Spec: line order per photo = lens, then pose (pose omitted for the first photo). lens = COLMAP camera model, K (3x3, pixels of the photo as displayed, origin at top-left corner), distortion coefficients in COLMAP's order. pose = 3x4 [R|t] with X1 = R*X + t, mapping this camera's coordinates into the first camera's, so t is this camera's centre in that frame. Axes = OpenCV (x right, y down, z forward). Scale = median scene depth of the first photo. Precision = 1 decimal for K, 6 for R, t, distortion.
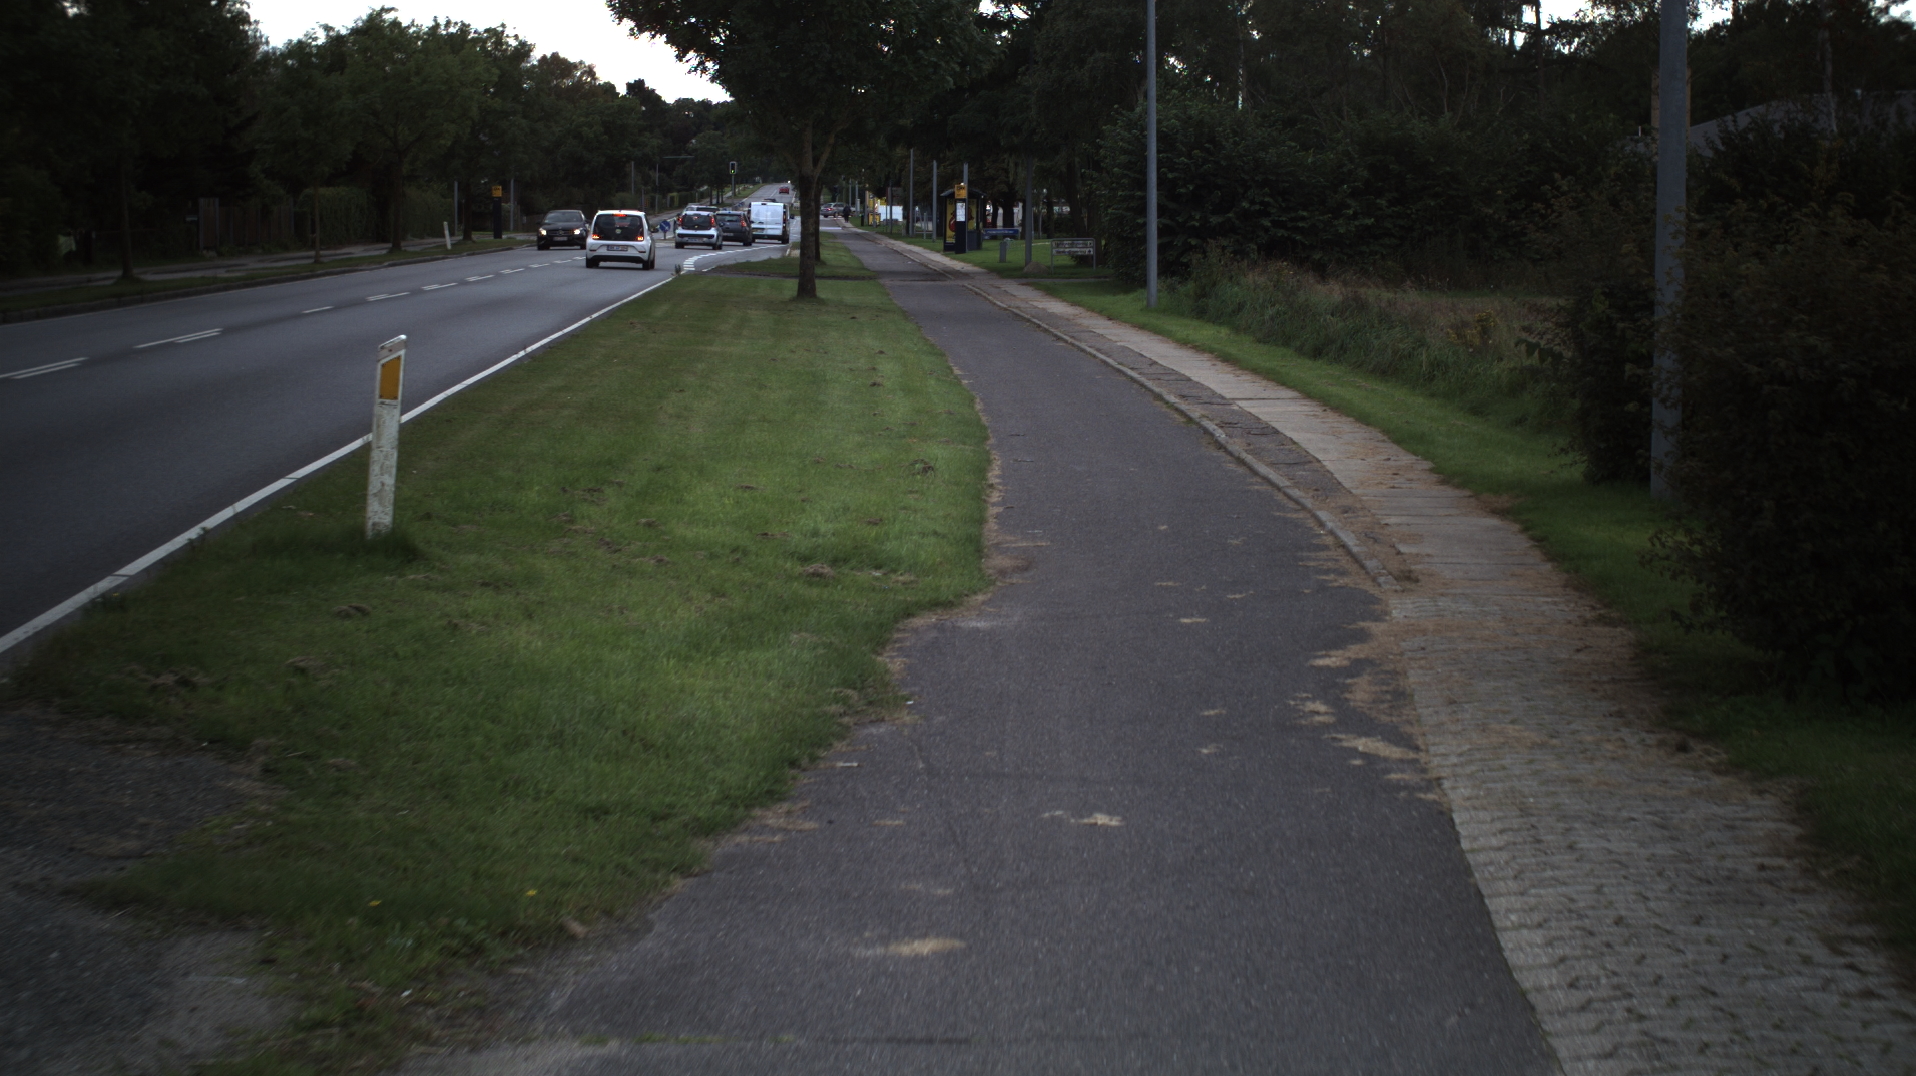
lens RADIAL K [[3409.2, 0, 958.0], [0, 3409.2, 538.0], [0, 0, 1]] dist [-0.236940, 0.018421]
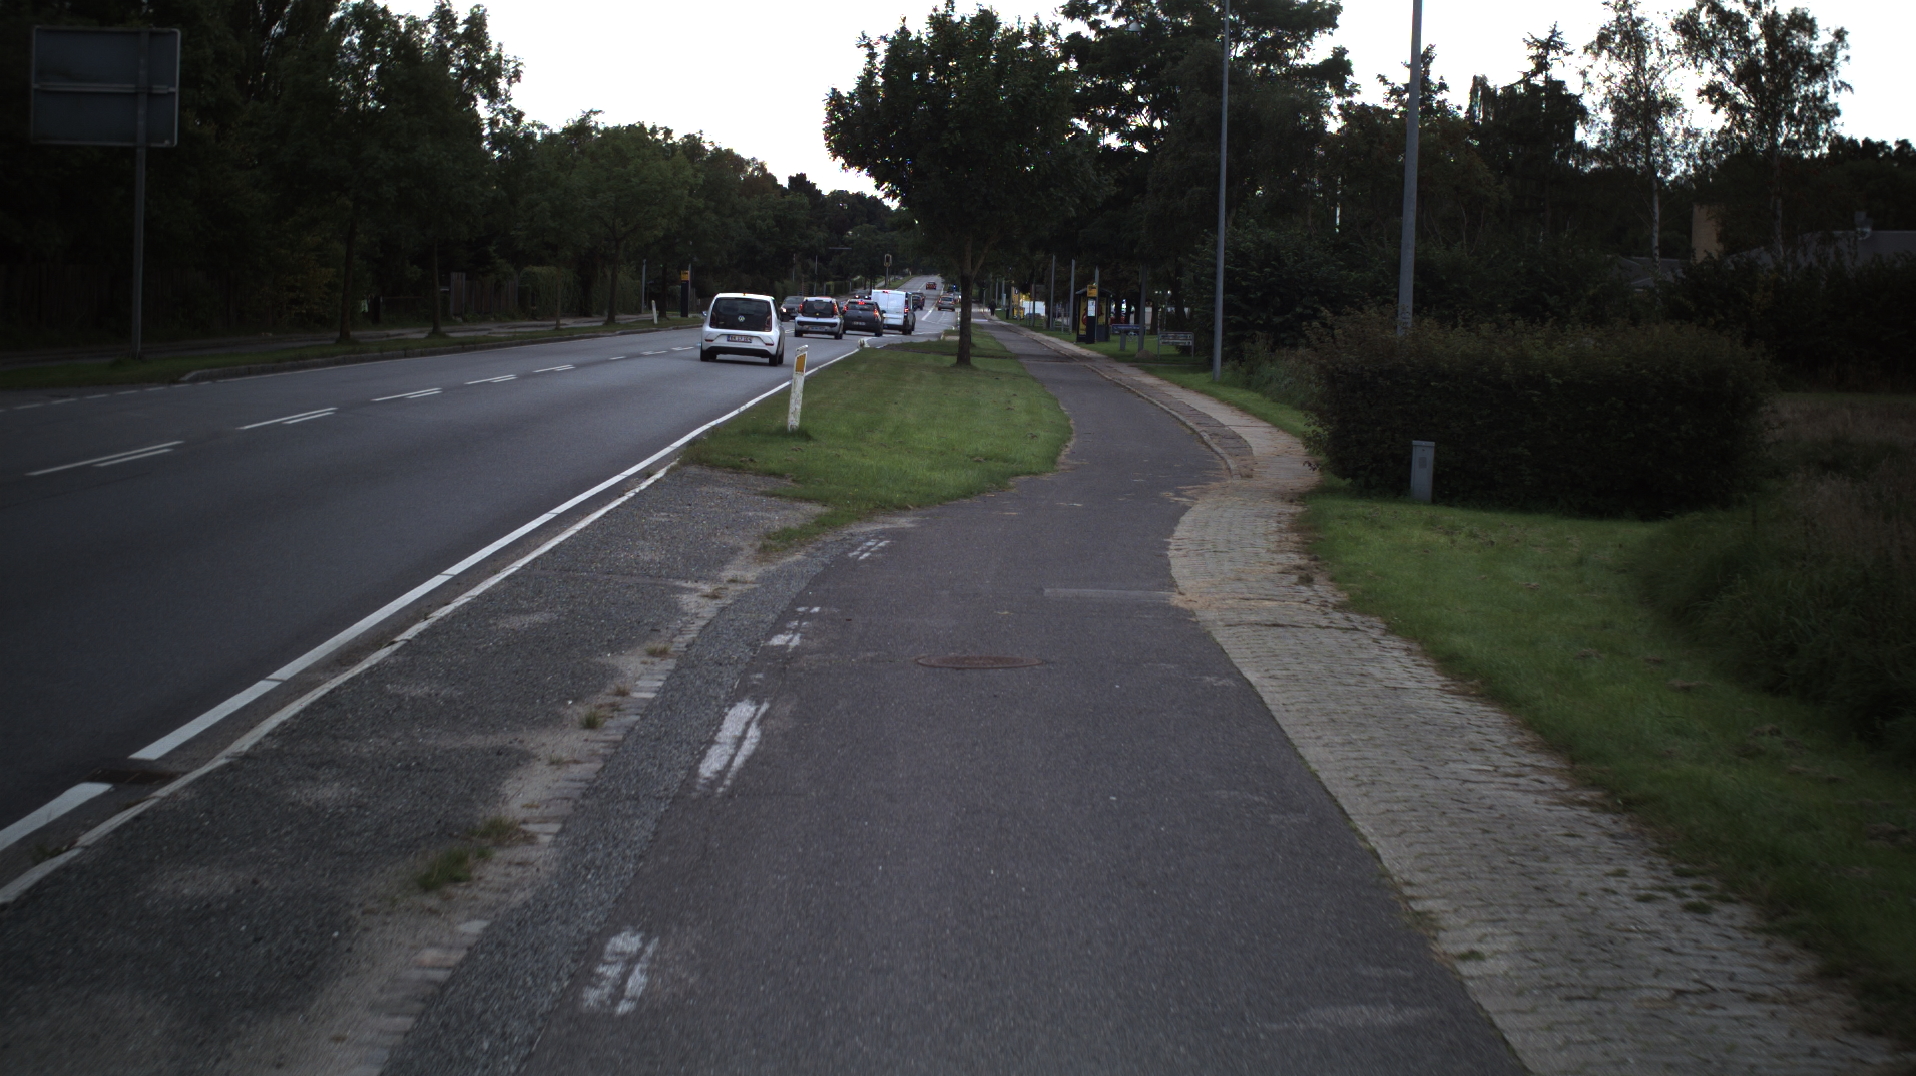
lens RADIAL K [[3409.2, 0, 958.0], [0, 3409.2, 538.0], [0, 0, 1]] dist [-0.236940, 0.018421]
pose [[0.998501, 0.037056, -0.040270, 0.009017], [-0.038170, 0.998899, -0.027268, 0.029482], [0.039215, 0.028764, 0.998817, -0.297443]]
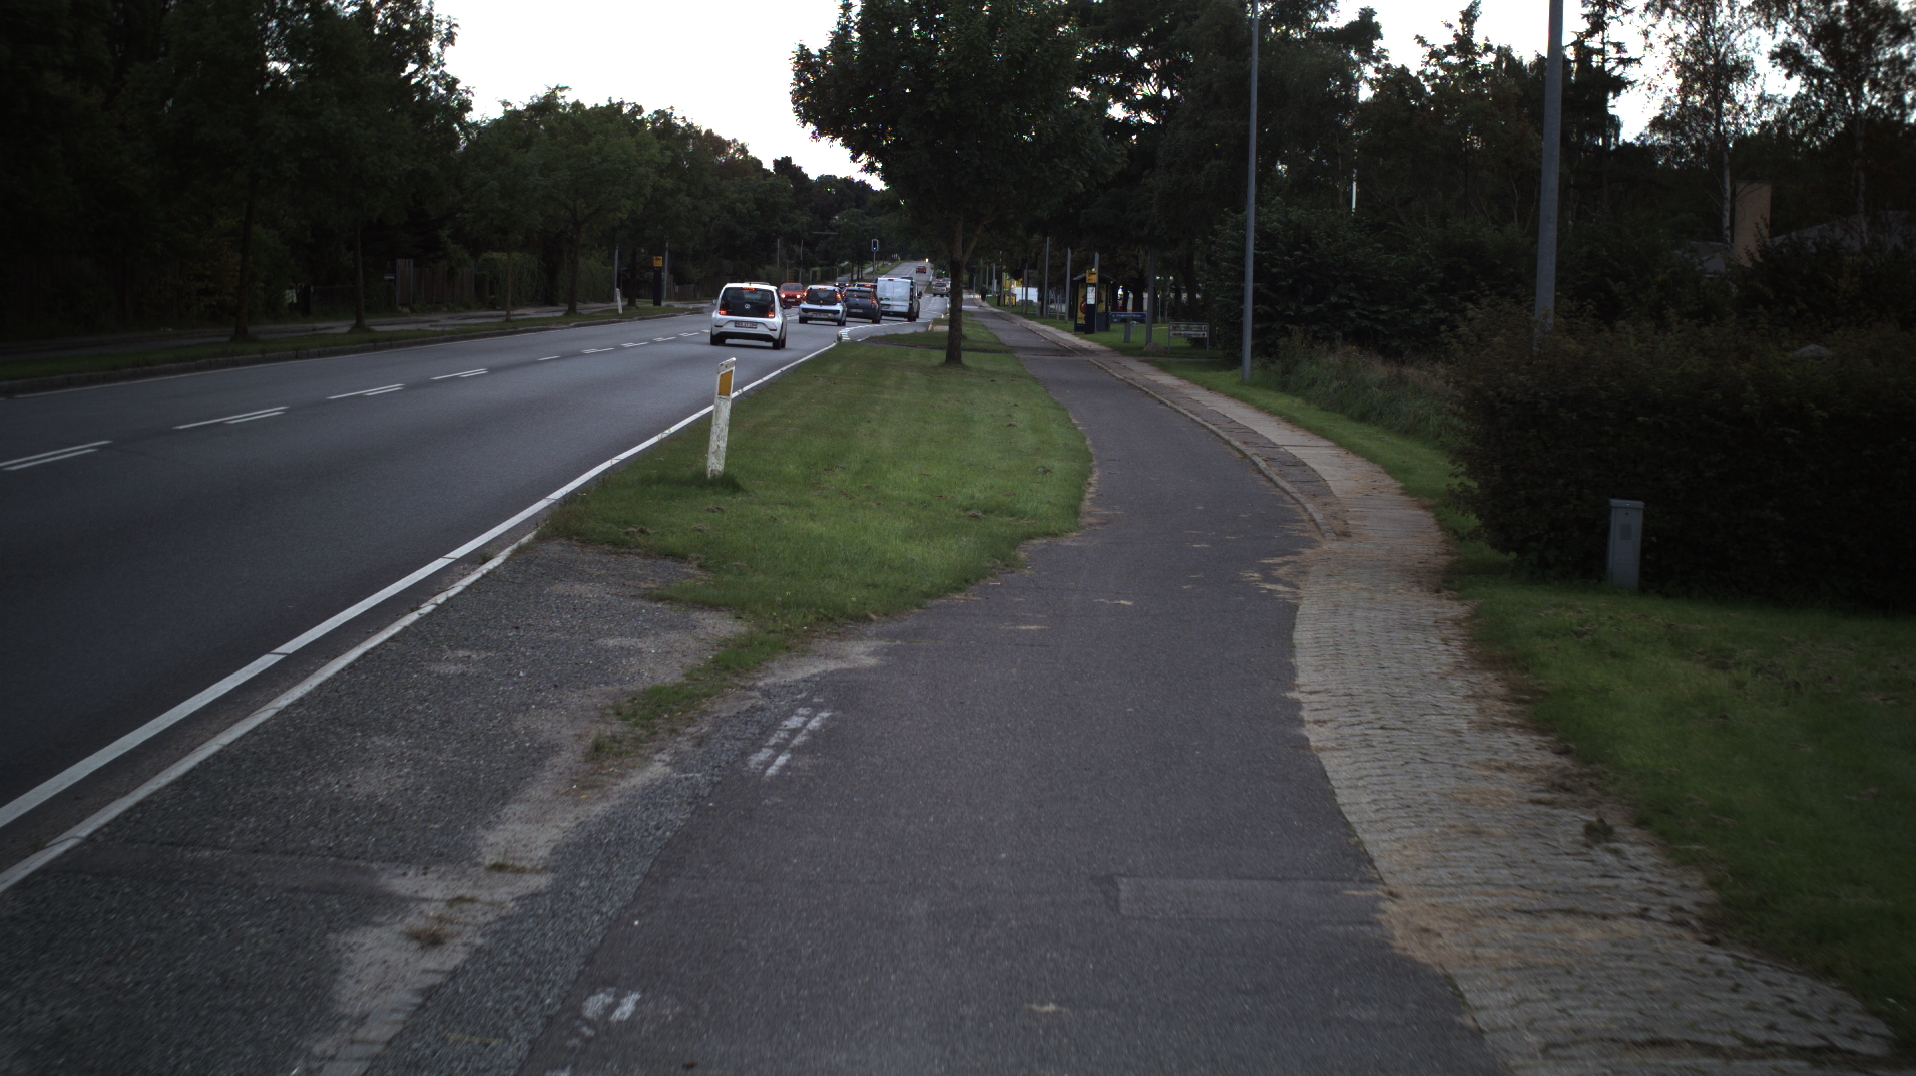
lens RADIAL K [[3409.2, 0, 958.0], [0, 3409.2, 538.0], [0, 0, 1]] dist [-0.236940, 0.018421]
pose [[0.998708, 0.034554, -0.037255, 0.002773], [-0.035429, 0.999105, -0.023092, 0.014097], [0.036424, 0.024383, 0.999039, -0.149021]]
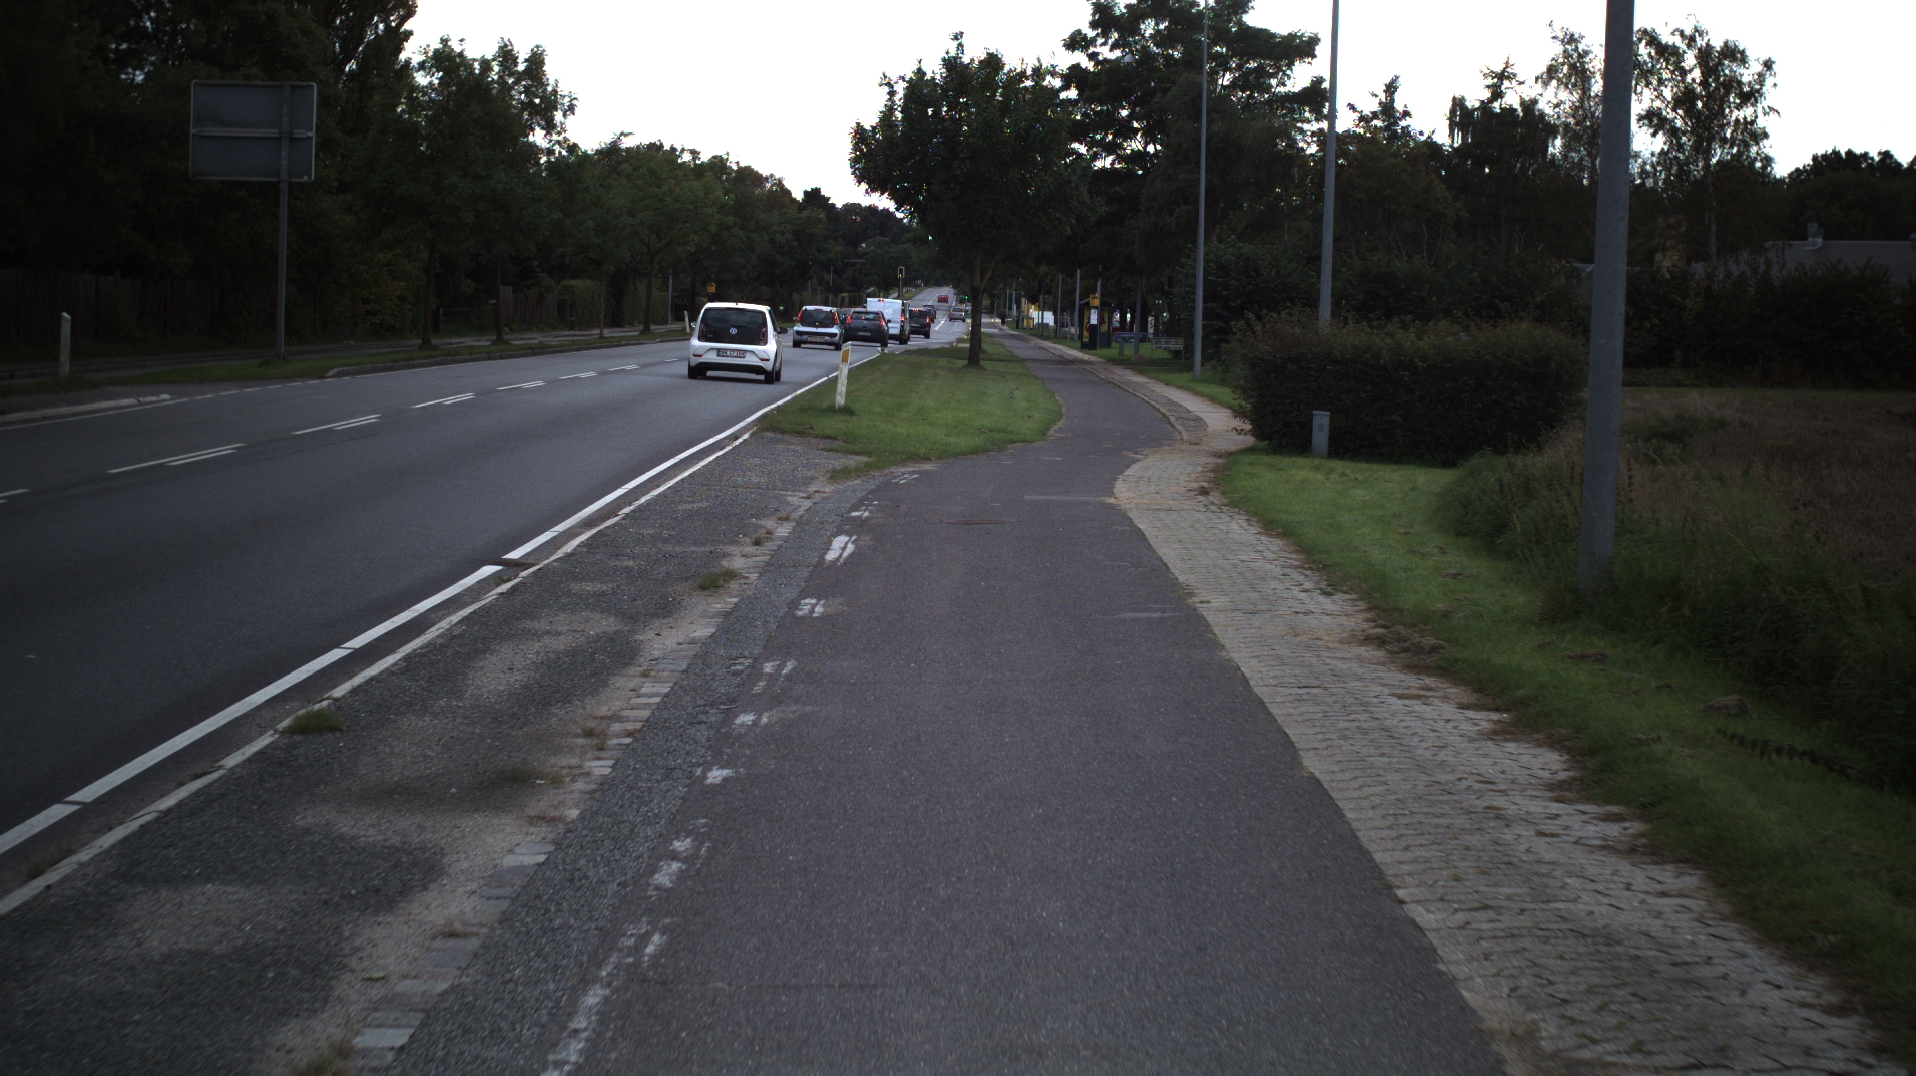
lens RADIAL K [[3409.2, 0, 958.0], [0, 3409.2, 538.0], [0, 0, 1]] dist [-0.236940, 0.018421]
pose [[0.998490, 0.032661, -0.044161, 0.015886], [-0.034022, 0.998958, -0.030422, 0.044927], [0.043121, 0.031878, 0.998561, -0.445755]]
